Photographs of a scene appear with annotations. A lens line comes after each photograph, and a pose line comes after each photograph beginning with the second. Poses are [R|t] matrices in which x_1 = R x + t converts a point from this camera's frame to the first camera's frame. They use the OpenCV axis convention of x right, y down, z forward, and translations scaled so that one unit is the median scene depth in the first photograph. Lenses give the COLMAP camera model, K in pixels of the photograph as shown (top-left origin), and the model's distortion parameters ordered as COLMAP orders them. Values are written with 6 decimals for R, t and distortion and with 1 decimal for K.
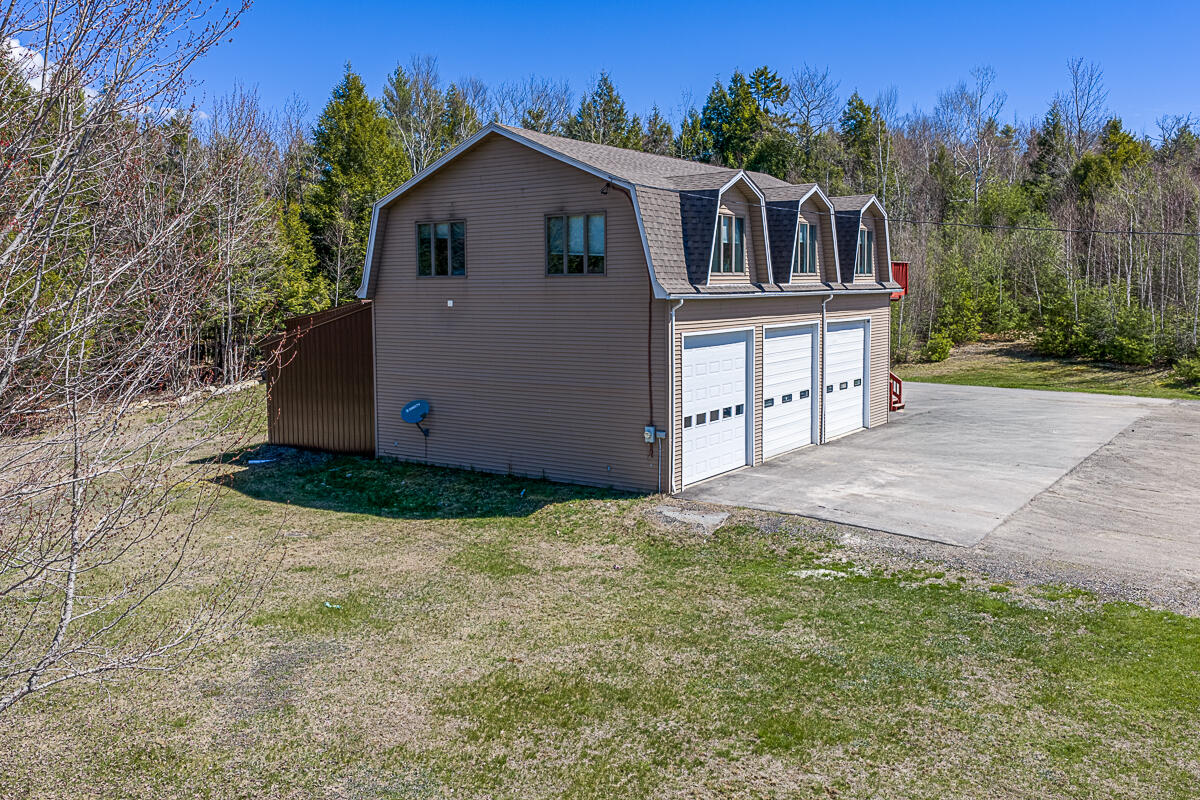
lens RADIAL K [[1009.7, 0, 592.4], [0, 1009.7, 402.1], [0, 0, 1]] dist [0.030007, -0.052392]
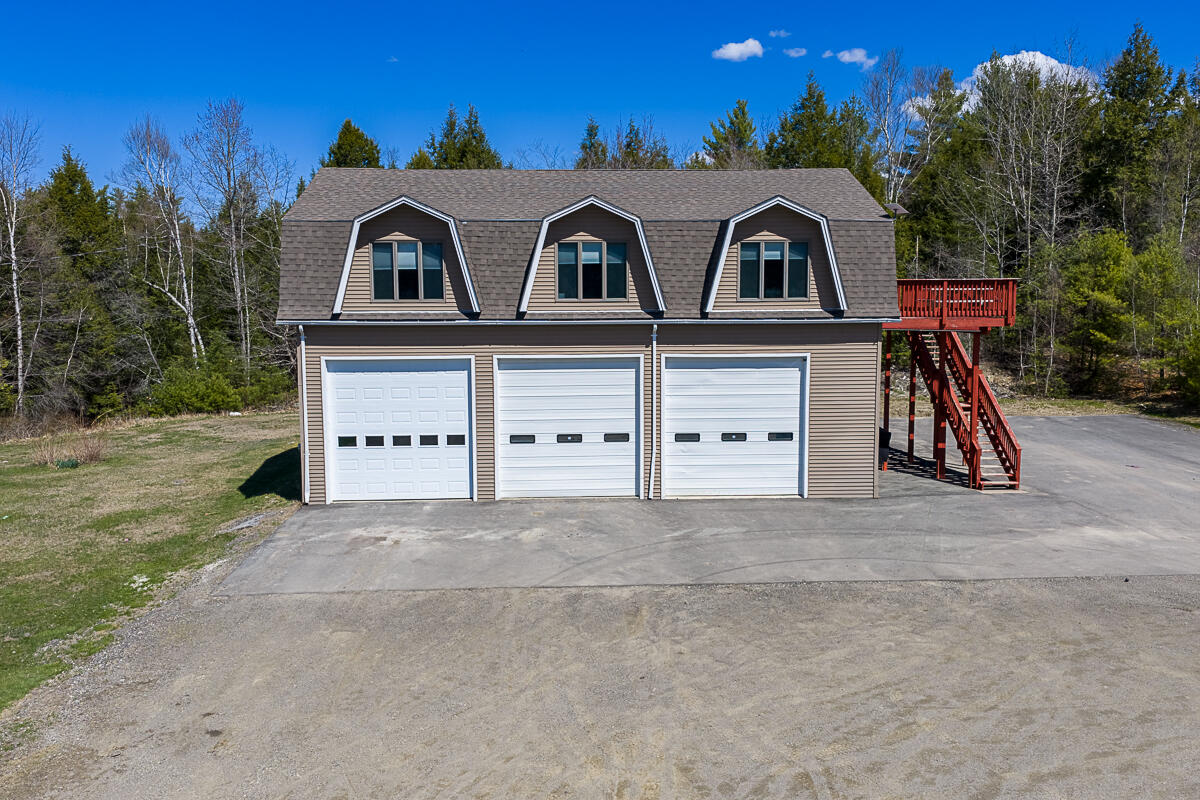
lens RADIAL K [[997.9, 0, 602.7], [0, 997.9, 398.5], [0, 0, 1]] dist [0.025726, -0.044387]
pose [[0.616614, 0.093681, -0.781672, 0.970819], [-0.093649, 0.994573, 0.045323, -0.088227], [0.781676, 0.045256, 0.622041, 0.505887]]
